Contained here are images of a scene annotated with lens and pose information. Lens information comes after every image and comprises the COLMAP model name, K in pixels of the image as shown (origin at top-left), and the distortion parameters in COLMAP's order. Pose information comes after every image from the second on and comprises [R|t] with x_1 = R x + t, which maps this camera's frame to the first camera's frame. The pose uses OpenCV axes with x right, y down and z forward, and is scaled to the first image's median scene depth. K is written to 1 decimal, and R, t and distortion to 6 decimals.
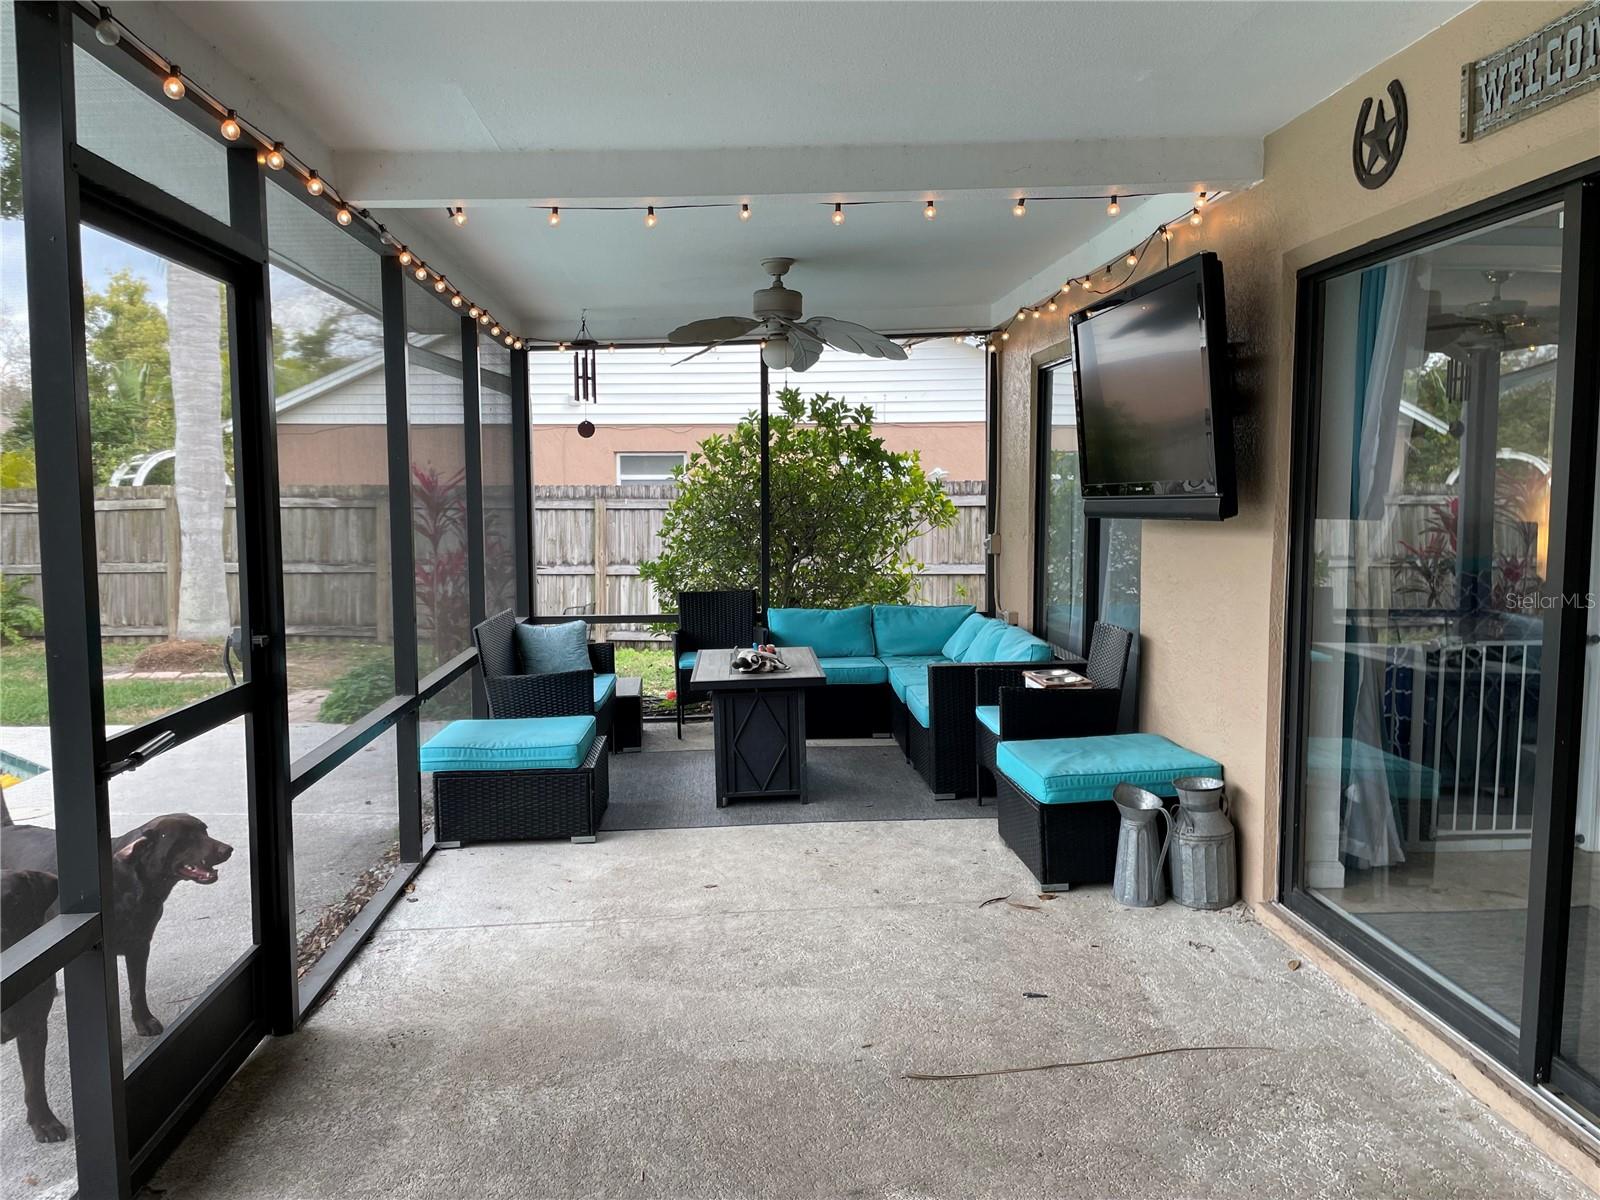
lens RADIAL K [[1219.2, 0, 800.5], [0, 1219.2, 599.9], [0, 0, 1]] dist [0.002900, -0.000062]
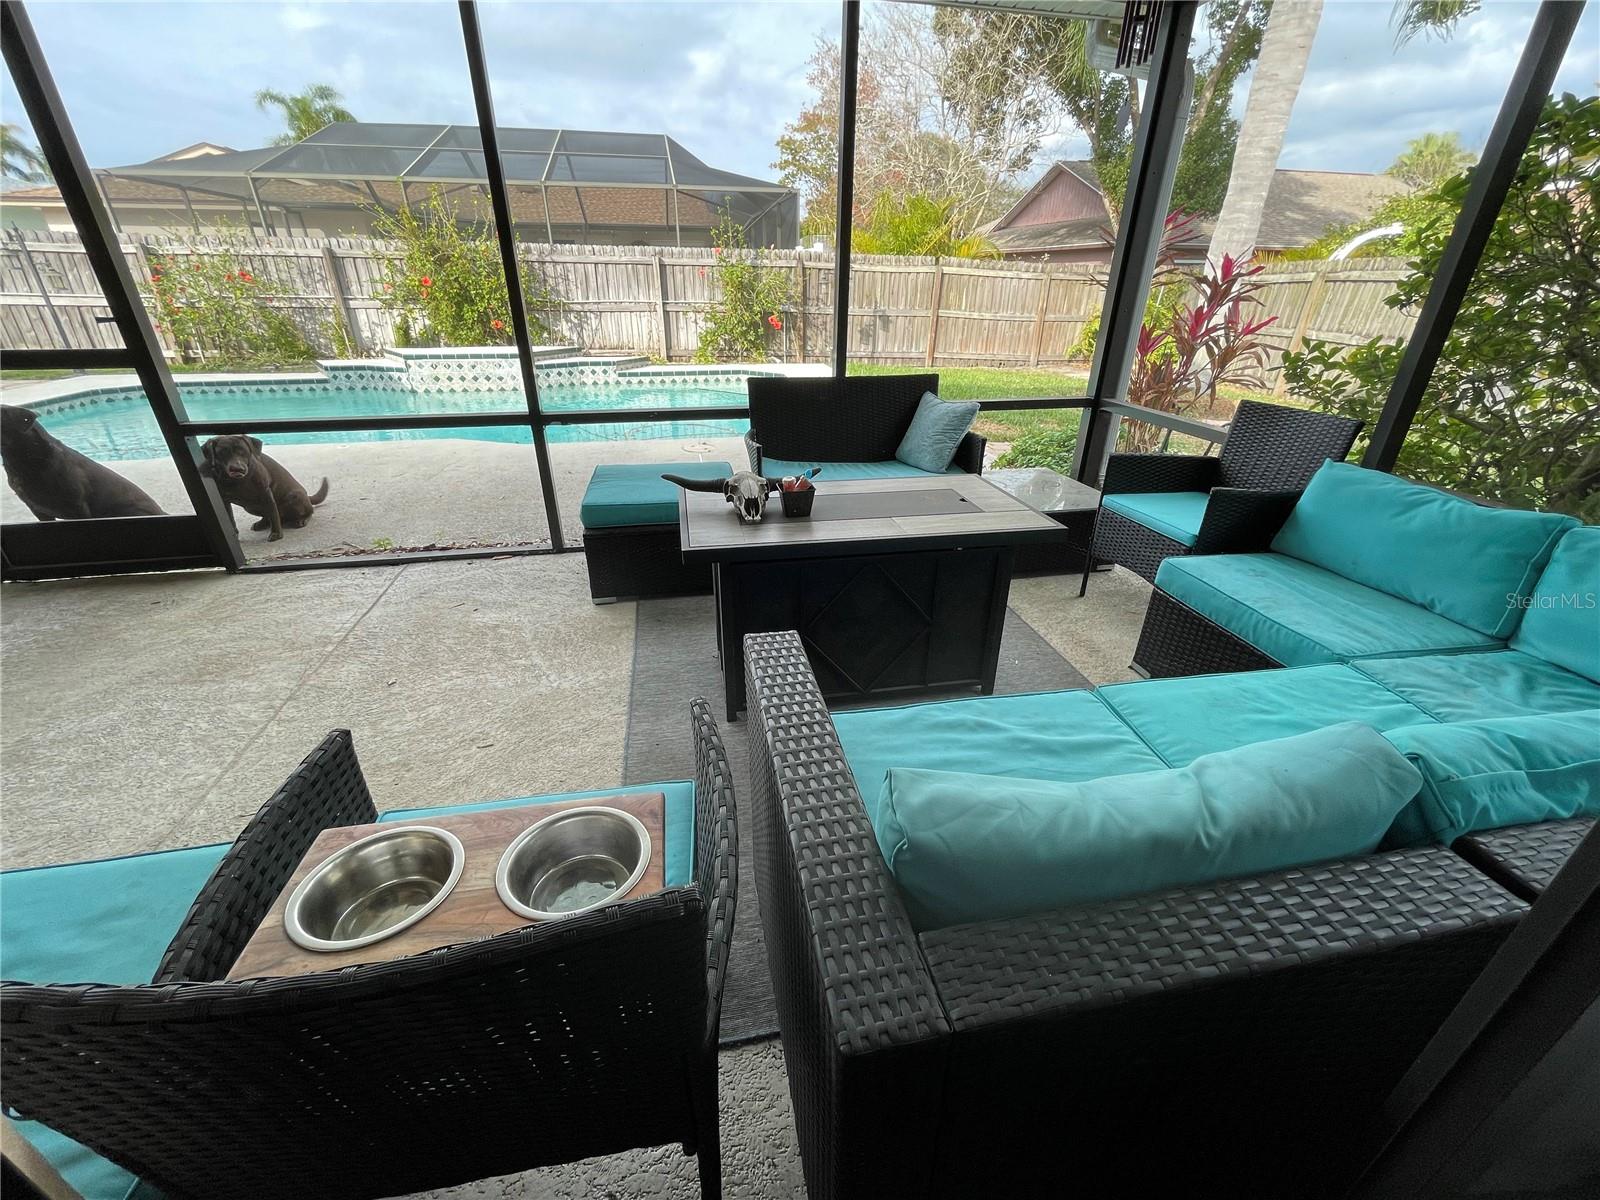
lens RADIAL K [[649.6, 0, 801.1], [0, 649.6, 609.7], [0, 0, 1]] dist [0.003600, 0.000431]
pose [[0.126636, 0.455101, -0.881389, 0.500013], [-0.105753, 0.889672, 0.444184, -0.081787], [0.986296, 0.036960, 0.160792, 1.663458]]
